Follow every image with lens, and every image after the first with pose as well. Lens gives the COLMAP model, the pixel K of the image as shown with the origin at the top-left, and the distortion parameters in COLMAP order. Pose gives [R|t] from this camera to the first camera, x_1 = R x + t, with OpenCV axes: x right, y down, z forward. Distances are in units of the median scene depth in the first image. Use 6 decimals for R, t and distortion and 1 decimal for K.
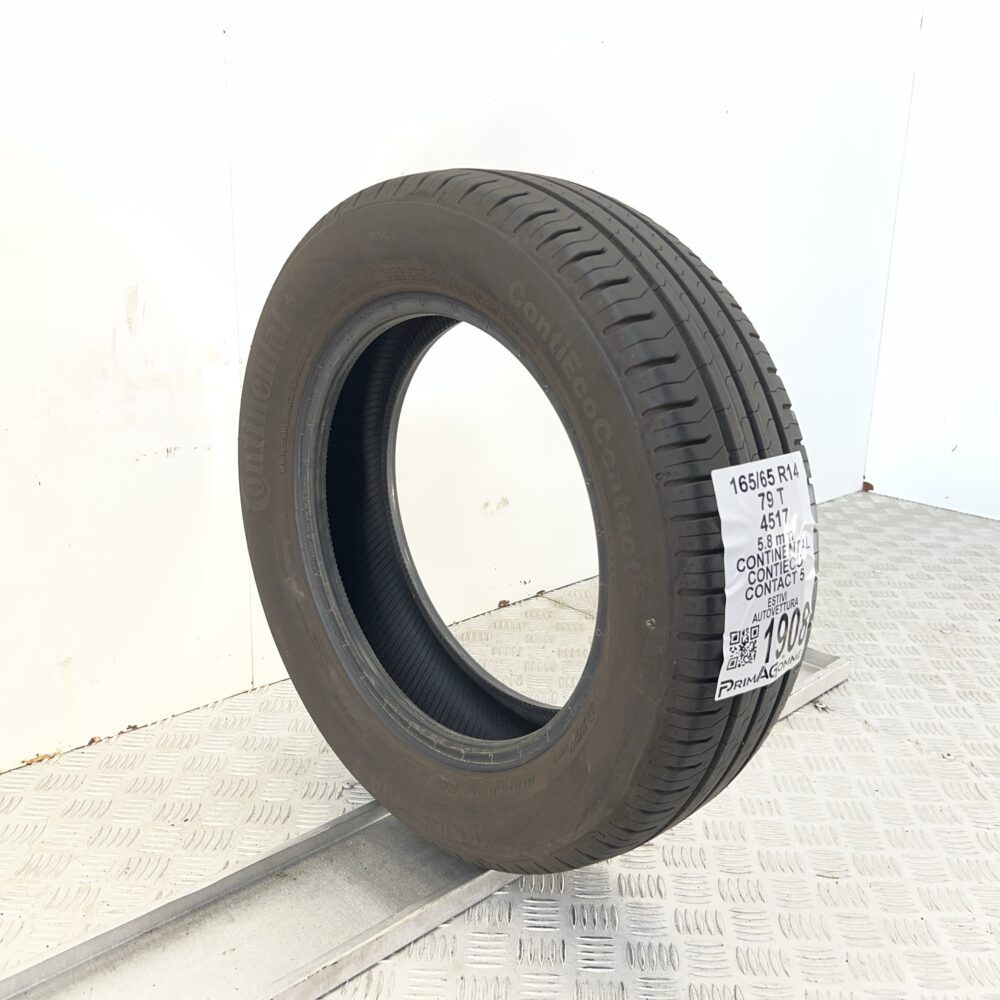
lens RADIAL K [[1005.6, 0, 500.0], [0, 1005.6, 500.0], [0, 0, 1]] dist [0.191503, -0.563896]
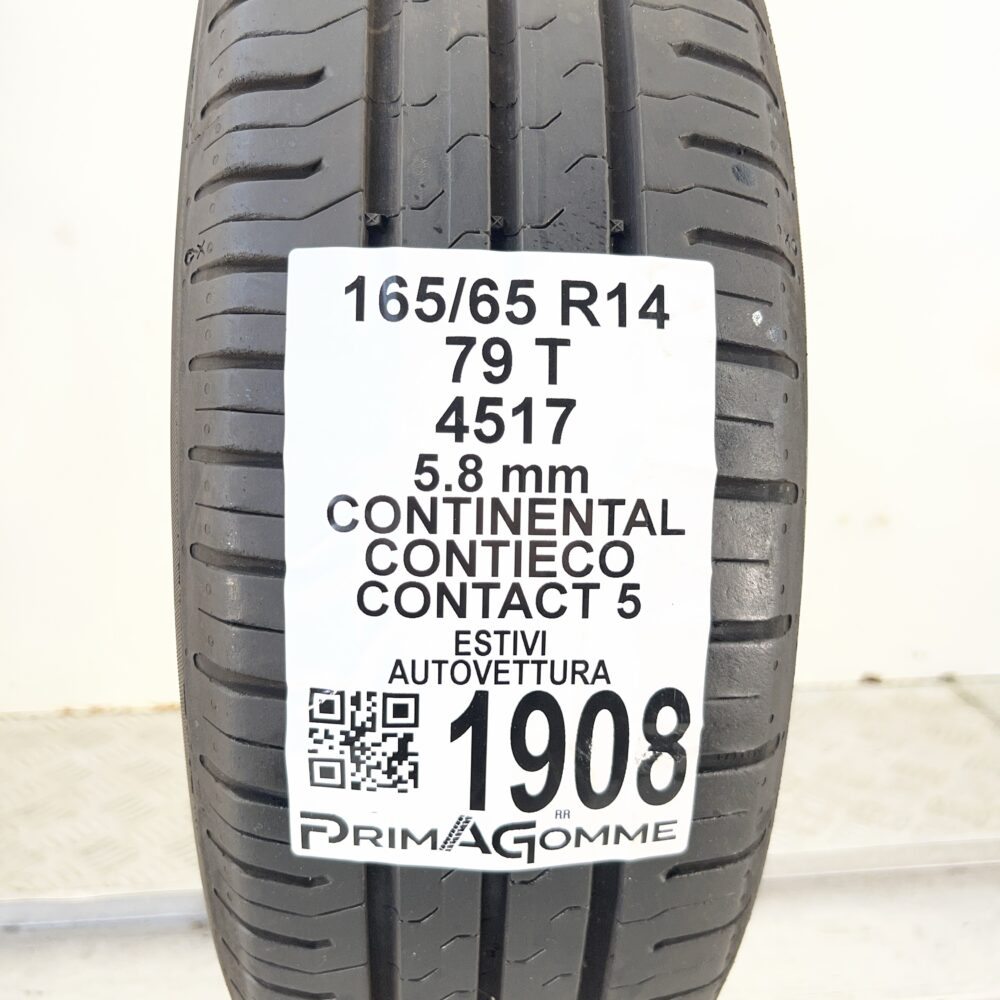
lens RADIAL K [[1005.6, 0, 500.0], [0, 1005.6, 500.0], [0, 0, 1]] dist [0.191503, -0.563896]
pose [[0.772780, 0.145391, -0.617797, 0.493969], [-0.171629, 0.985013, 0.017127, 0.041821], [0.611028, 0.092797, 0.786151, 0.721850]]
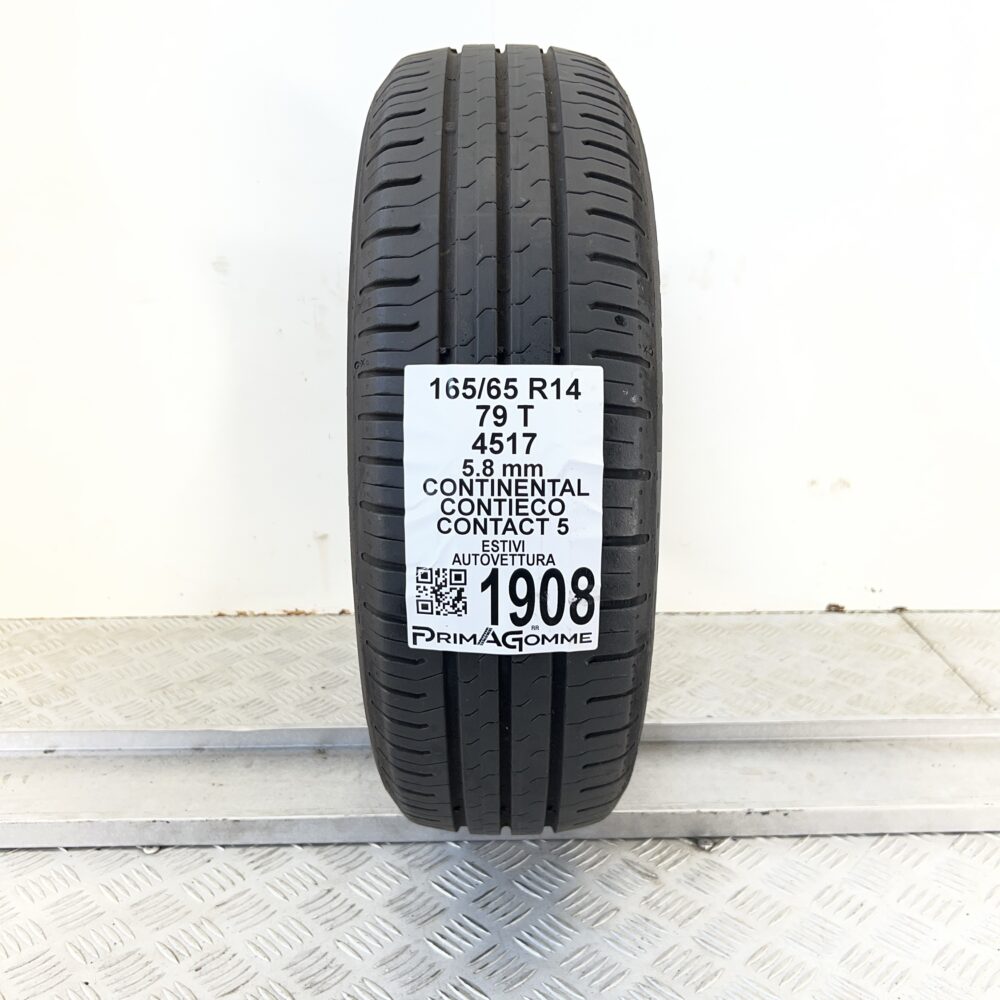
lens RADIAL K [[1005.6, 0, 500.0], [0, 1005.6, 500.0], [0, 0, 1]] dist [0.191503, -0.563896]
pose [[0.724805, 0.162017, -0.669632, 0.795067], [-0.160852, 0.984889, 0.064188, 0.013408], [0.669913, 0.061188, 0.739914, 0.427858]]
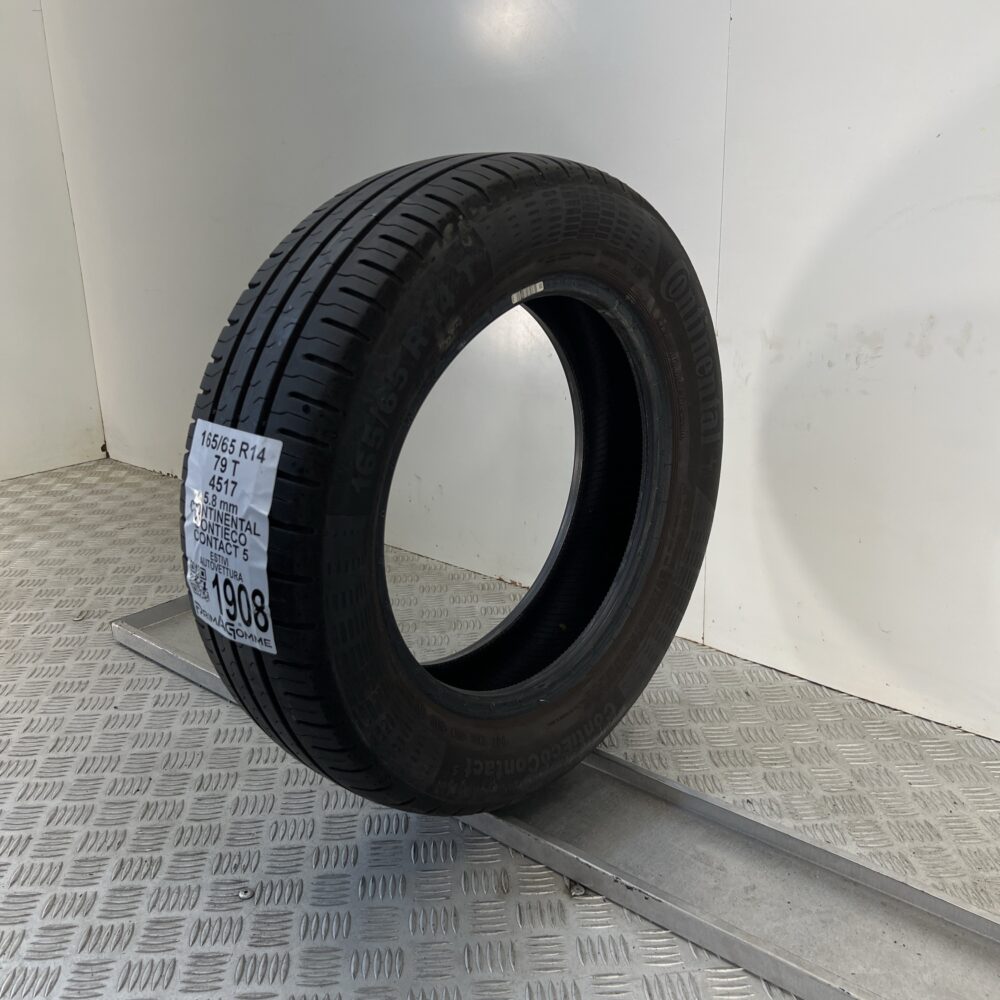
lens RADIAL K [[1005.6, 0, 500.0], [0, 1005.6, 500.0], [0, 0, 1]] dist [0.191503, -0.563896]
pose [[0.081390, 0.273422, -0.958445, 1.324173], [-0.252305, 0.935965, 0.245583, -0.302332], [0.964219, 0.221832, 0.145164, 1.130962]]
